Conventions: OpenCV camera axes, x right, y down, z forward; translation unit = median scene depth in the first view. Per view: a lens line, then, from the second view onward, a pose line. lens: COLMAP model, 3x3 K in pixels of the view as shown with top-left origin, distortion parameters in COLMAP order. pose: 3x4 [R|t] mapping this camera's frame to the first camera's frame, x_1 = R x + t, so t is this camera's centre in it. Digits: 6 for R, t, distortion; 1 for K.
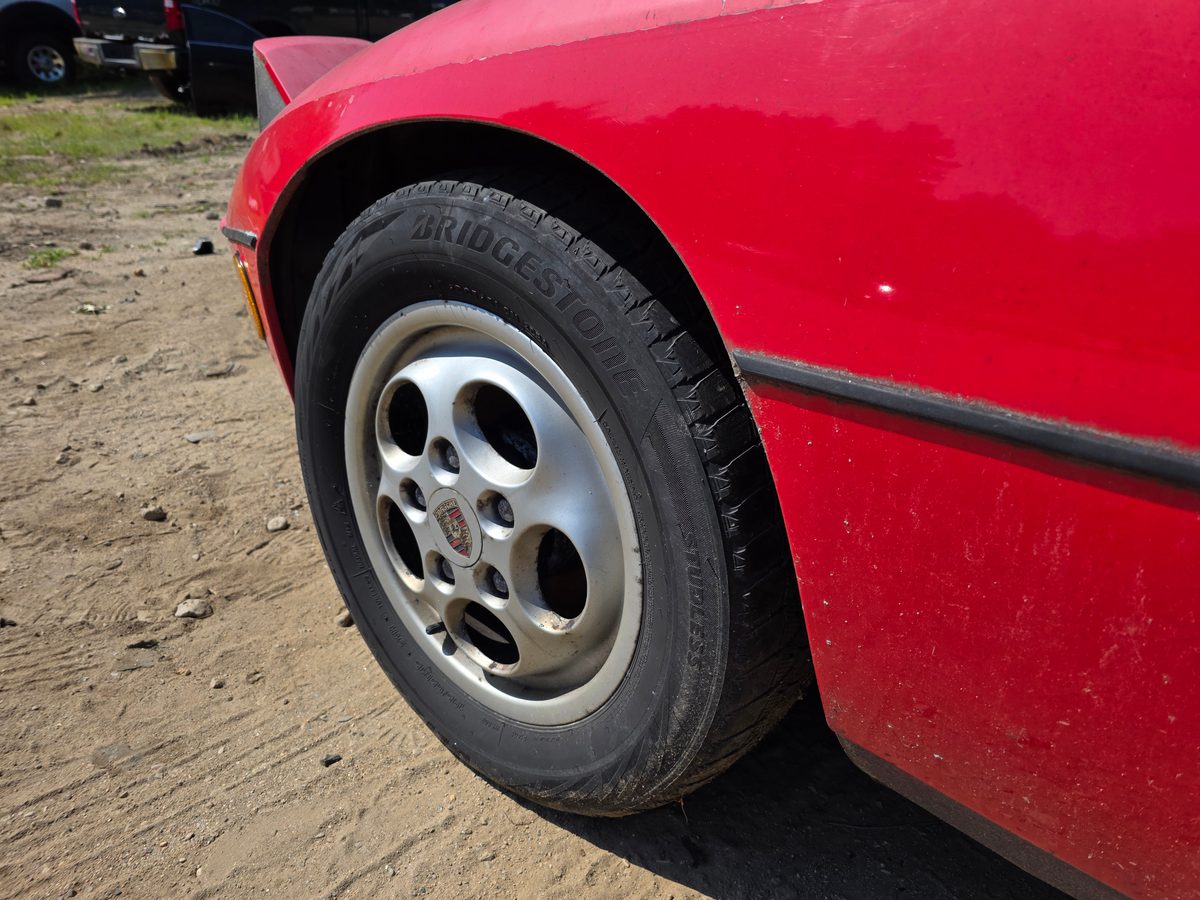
lens RADIAL K [[816.6, 0, 609.7], [0, 816.6, 445.9], [0, 0, 1]] dist [0.049522, -0.044263]
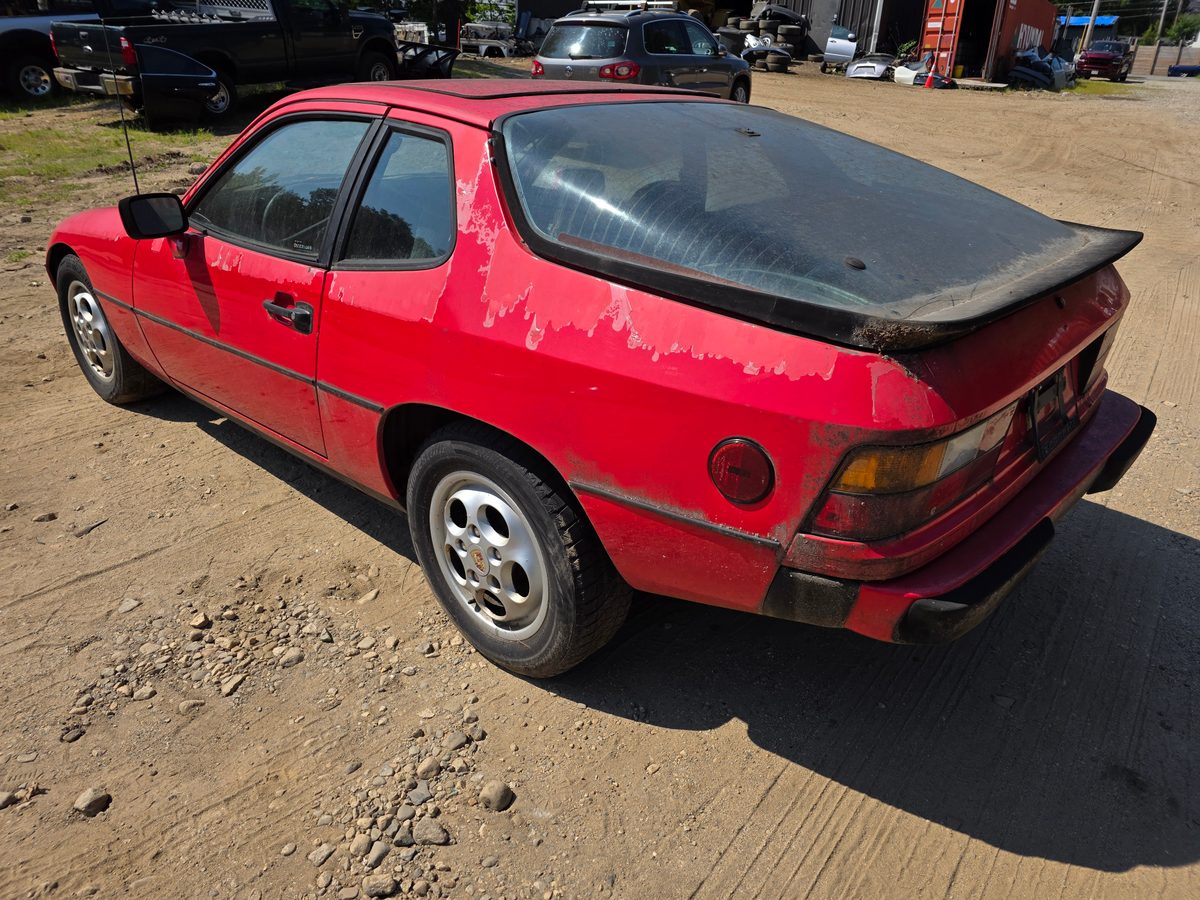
lens RADIAL K [[809.9, 0, 604.8], [0, 809.9, 445.0], [0, 0, 1]] dist [0.069197, -0.060082]
pose [[0.999861, -0.007985, -0.014620, 0.423038], [0.008454, 0.999443, 0.032274, 0.092959], [0.014354, -0.032393, 0.999372, -0.539794]]
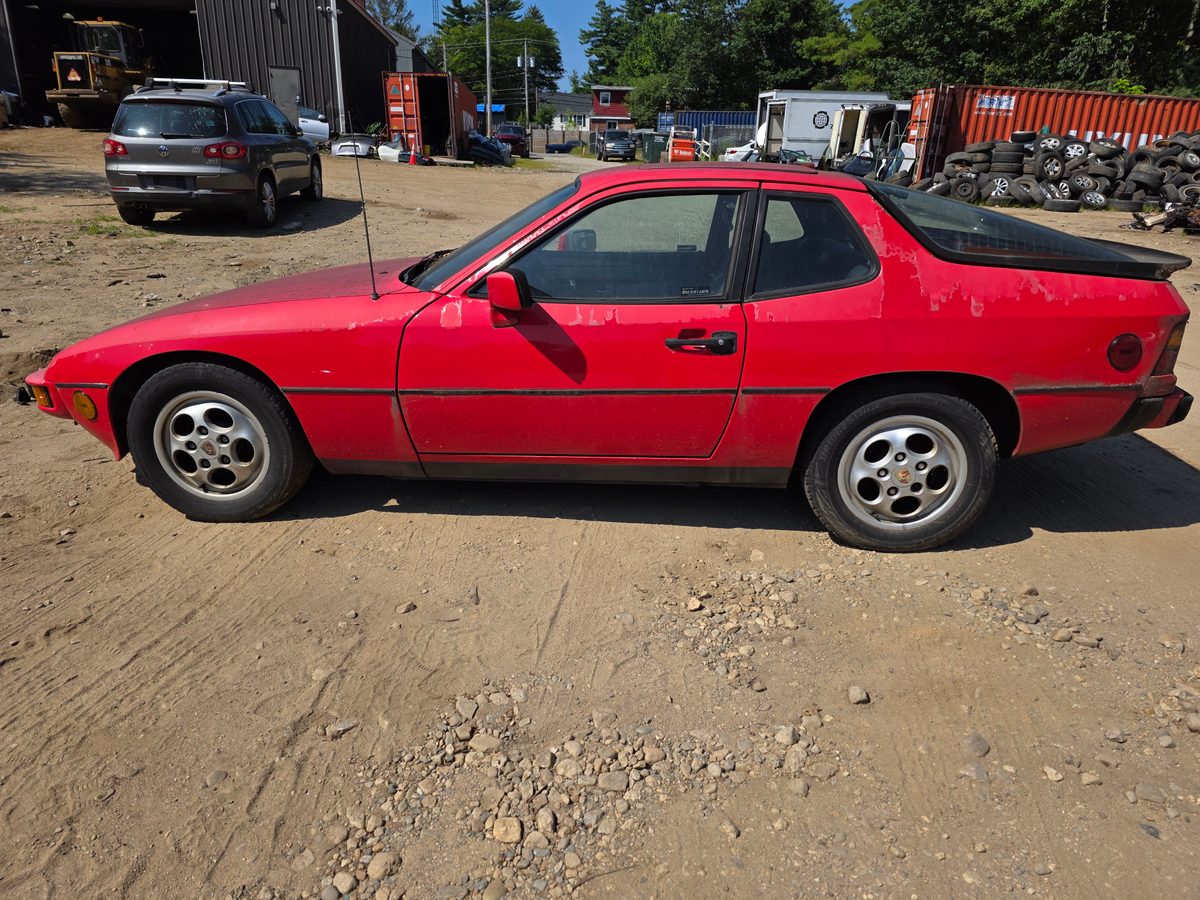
lens RADIAL K [[816.6, 0, 609.7], [0, 816.6, 445.9], [0, 0, 1]] dist [0.049522, -0.044263]
pose [[0.799222, -0.224429, 0.557563, -0.135885], [0.248547, 0.968044, 0.033383, 0.068415], [-0.547238, 0.111900, 0.829463, -0.519956]]
